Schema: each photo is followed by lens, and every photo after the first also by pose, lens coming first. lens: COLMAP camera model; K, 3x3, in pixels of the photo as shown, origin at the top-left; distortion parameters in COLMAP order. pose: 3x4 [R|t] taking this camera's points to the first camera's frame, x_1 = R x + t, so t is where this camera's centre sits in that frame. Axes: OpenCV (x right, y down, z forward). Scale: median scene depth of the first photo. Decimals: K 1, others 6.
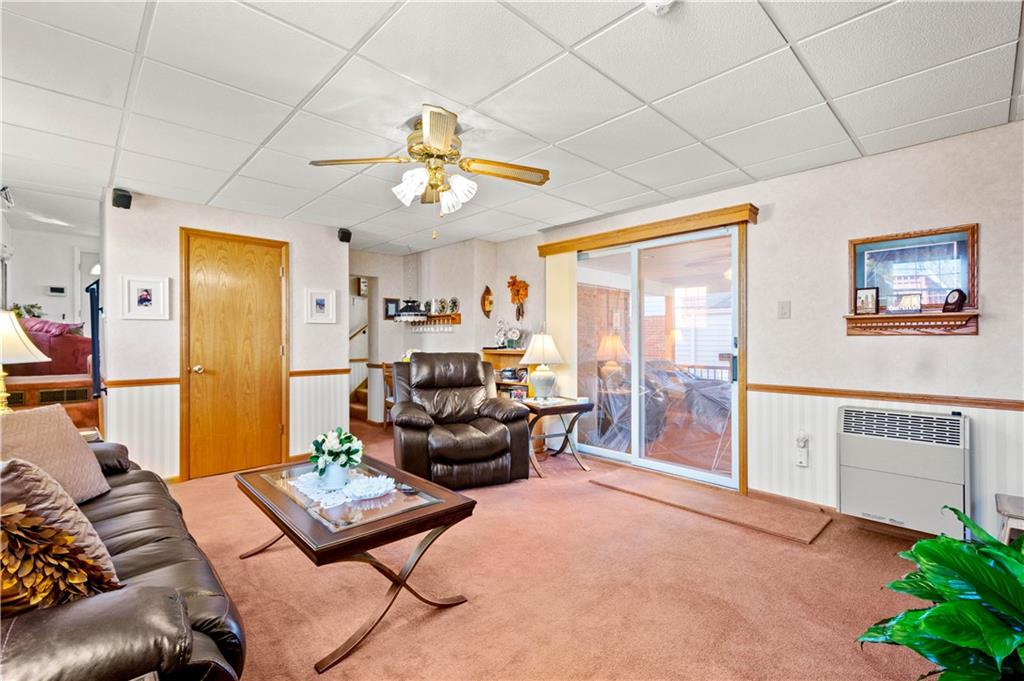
lens RADIAL K [[457.8, 0, 505.0], [0, 457.8, 346.7], [0, 0, 1]] dist [0.002624, 0.000143]
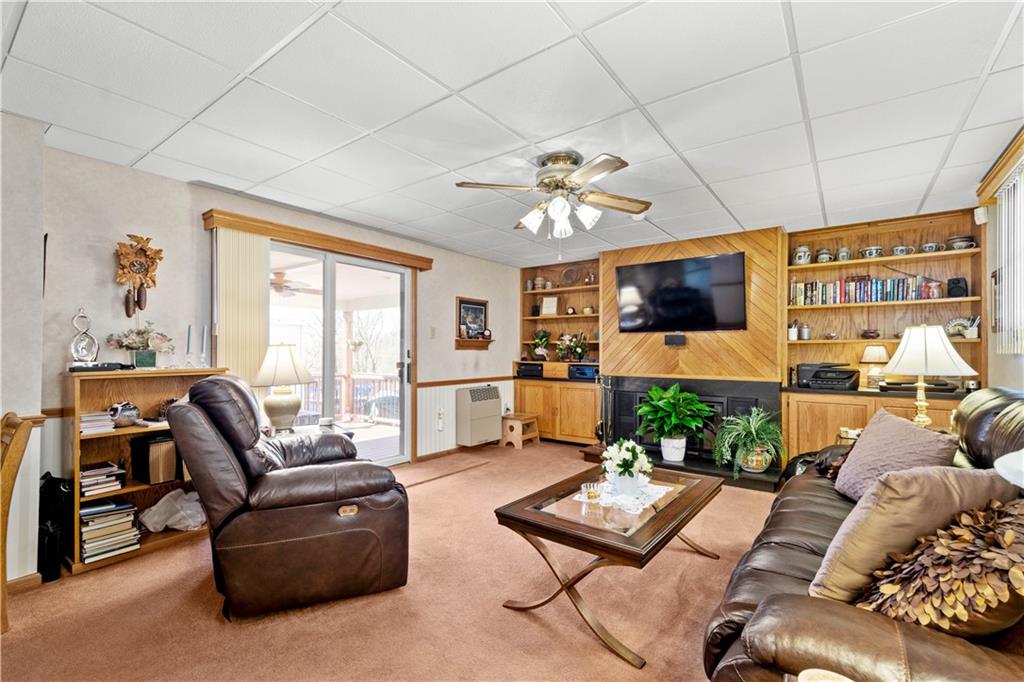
lens RADIAL K [[457.8, 0, 505.0], [0, 457.8, 347.2], [0, 0, 1]] dist [0.002624, 0.000143]
pose [[-0.179065, 0.012779, 0.983754, -0.664826], [0.014820, 0.999837, -0.010290, -0.007460], [-0.983726, 0.012736, -0.179225, 0.726056]]
